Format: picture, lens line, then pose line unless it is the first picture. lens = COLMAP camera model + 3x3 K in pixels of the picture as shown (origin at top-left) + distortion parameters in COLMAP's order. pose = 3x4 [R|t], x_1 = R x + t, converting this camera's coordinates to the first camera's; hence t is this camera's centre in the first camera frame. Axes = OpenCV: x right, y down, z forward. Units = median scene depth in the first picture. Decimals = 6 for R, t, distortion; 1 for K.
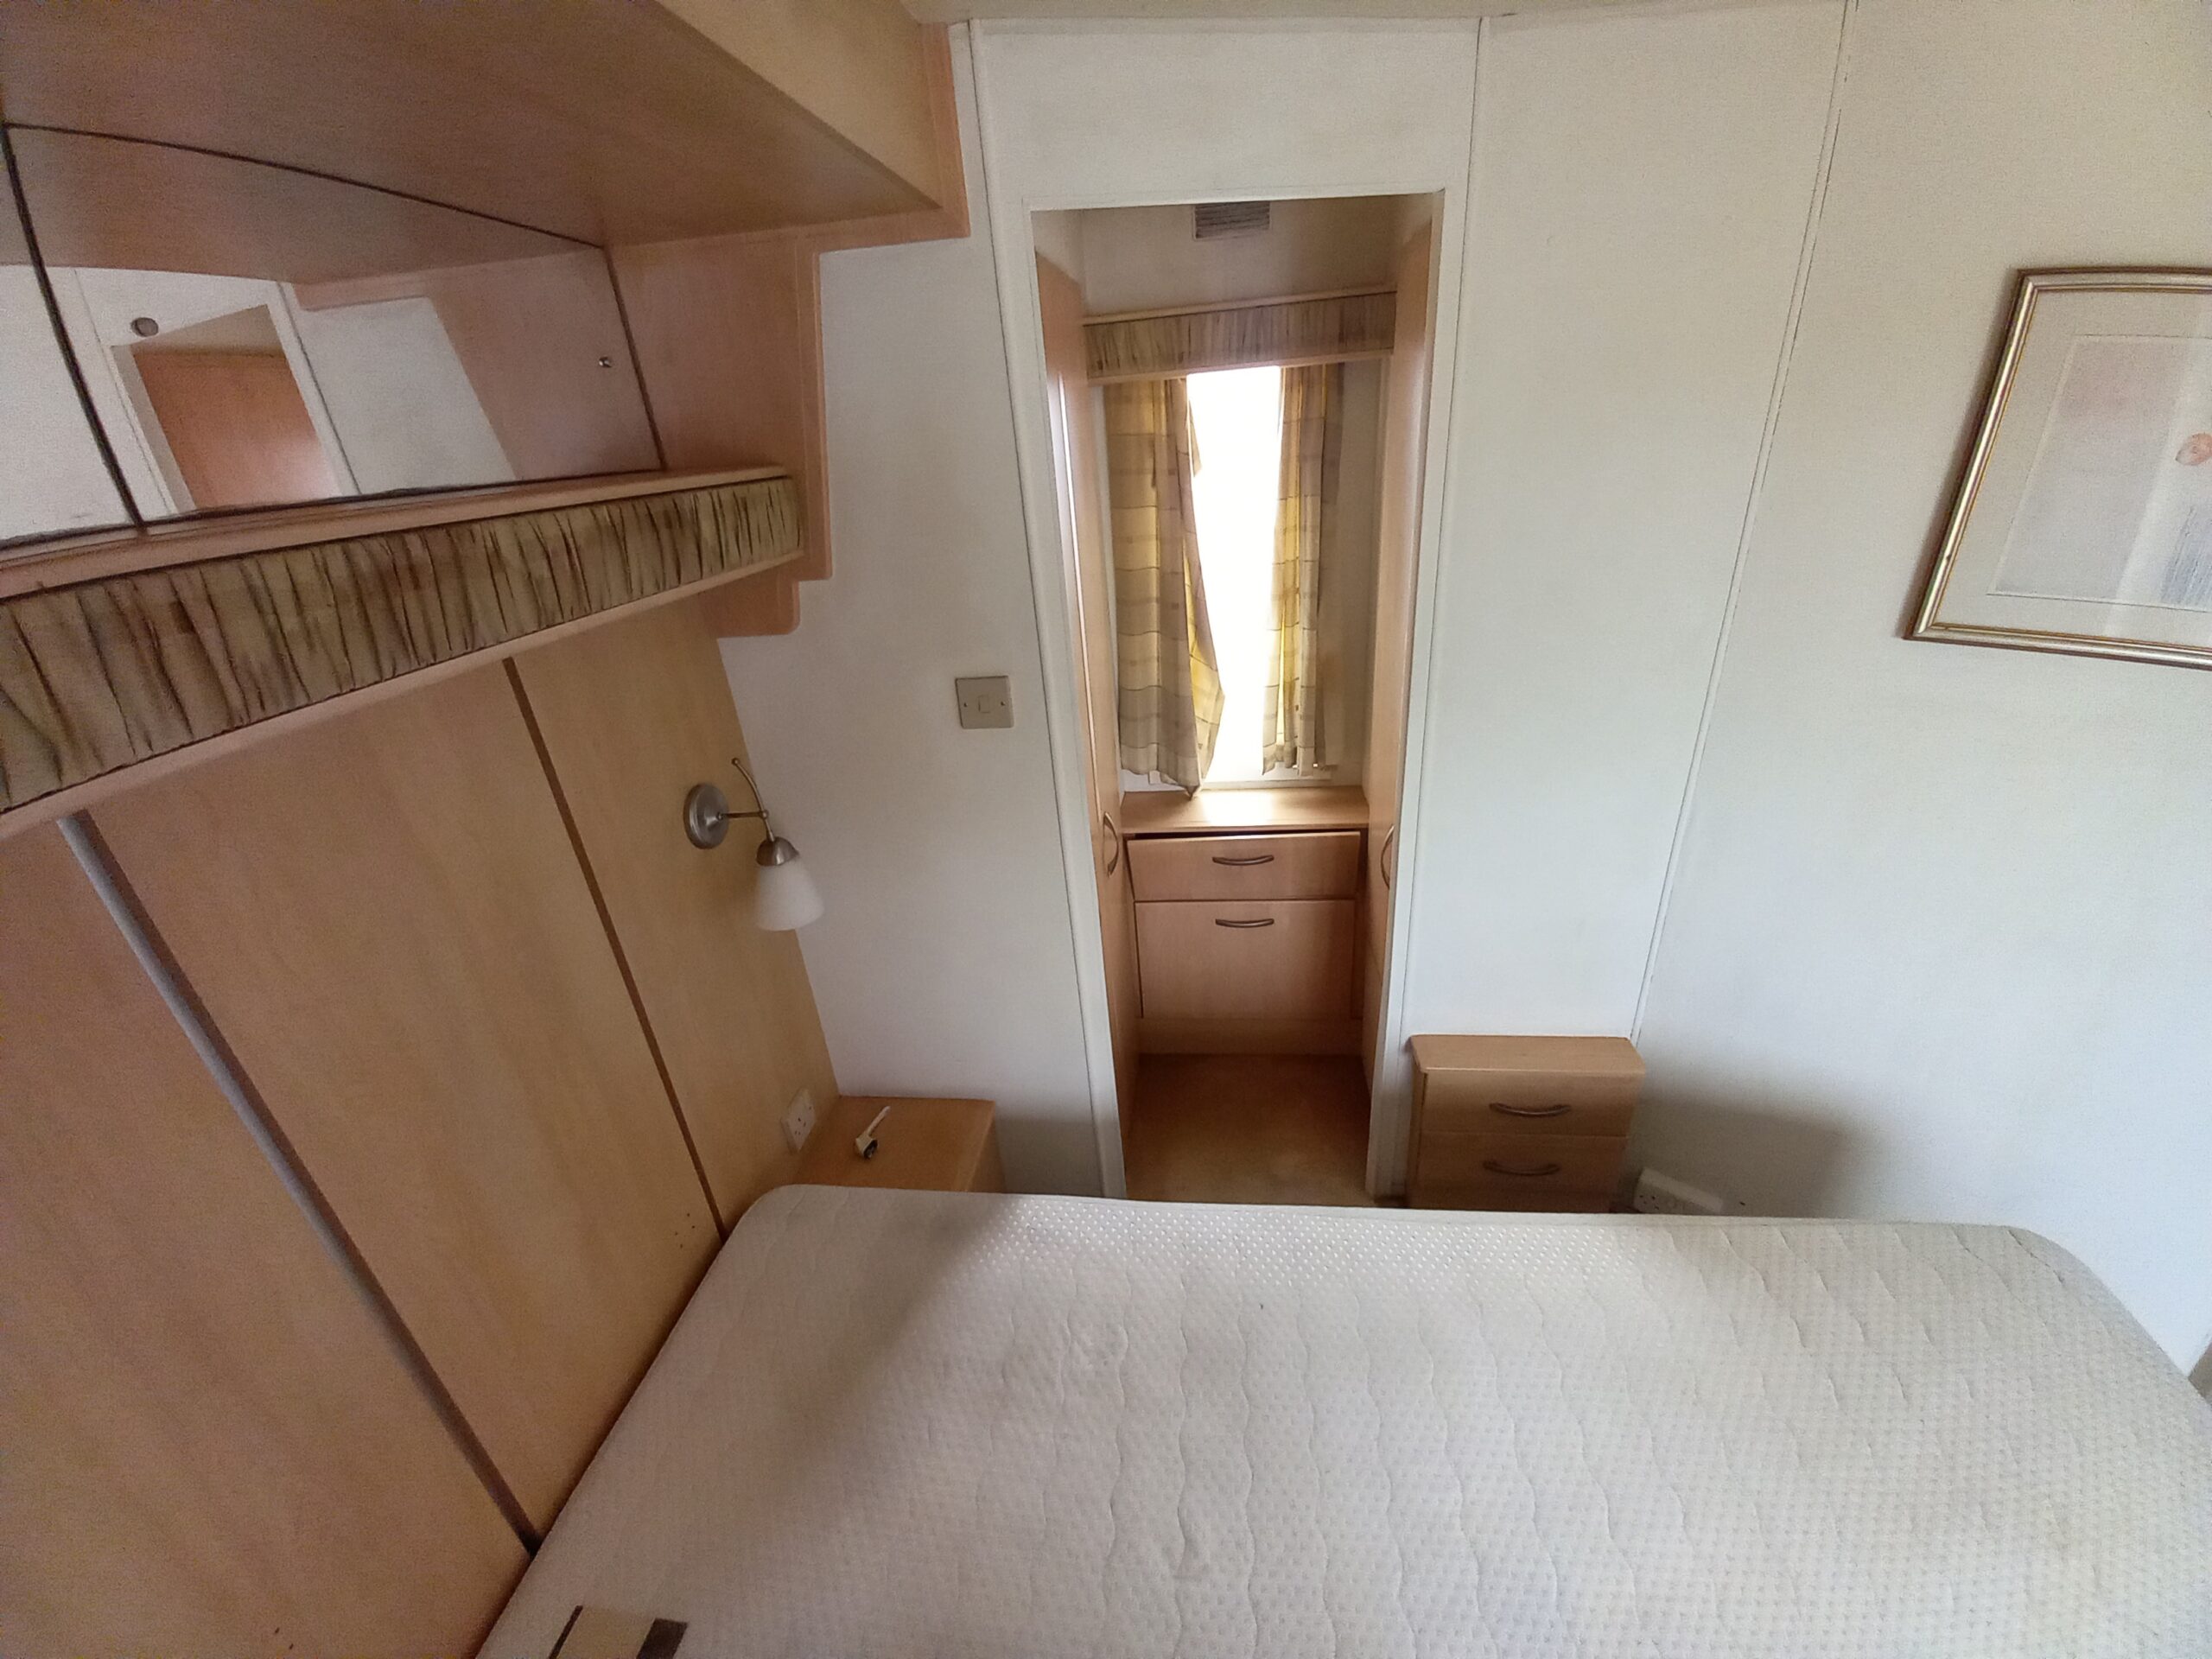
lens RADIAL K [[861.1, 0, 1104.5], [0, 861.1, 824.0], [0, 0, 1]] dist [0.024591, -0.021772]
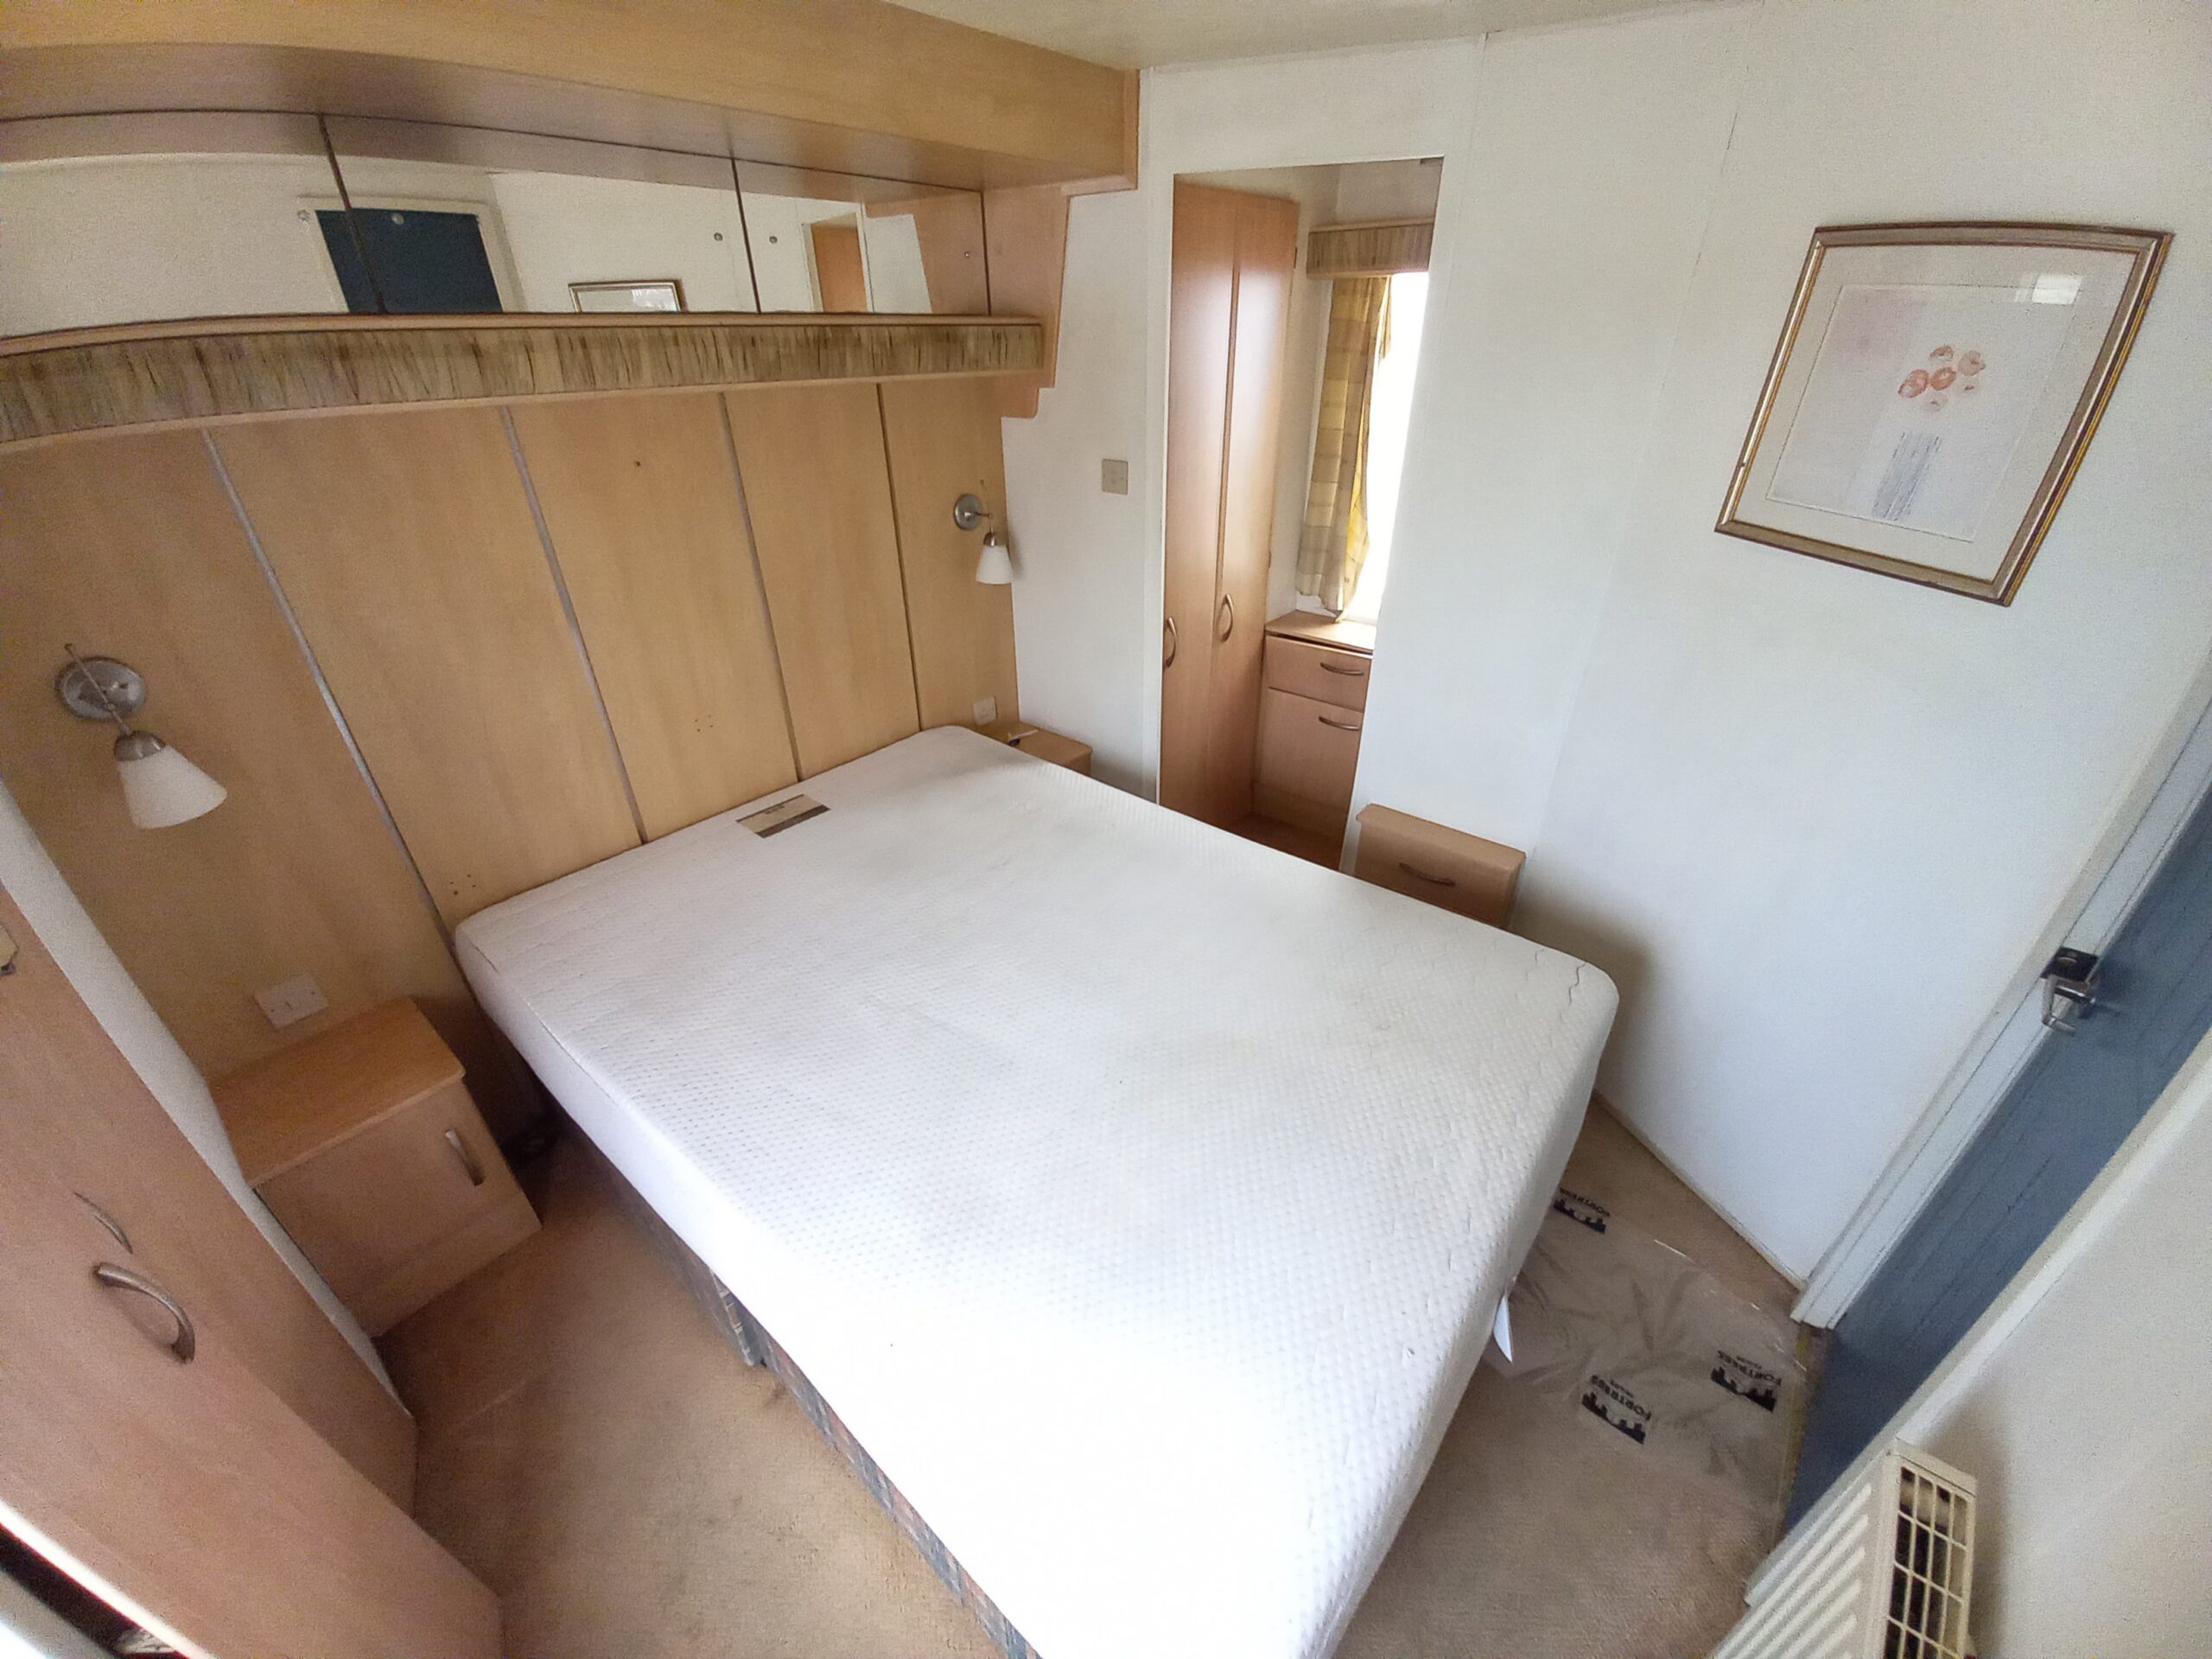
lens RADIAL K [[861.1, 0, 1104.5], [0, 861.1, 824.0], [0, 0, 1]] dist [0.024591, -0.021772]
pose [[0.837378, 0.333591, -0.433031, 0.828161], [-0.282156, 0.942279, 0.180275, 0.205654], [0.468174, -0.028777, 0.883168, -0.535818]]
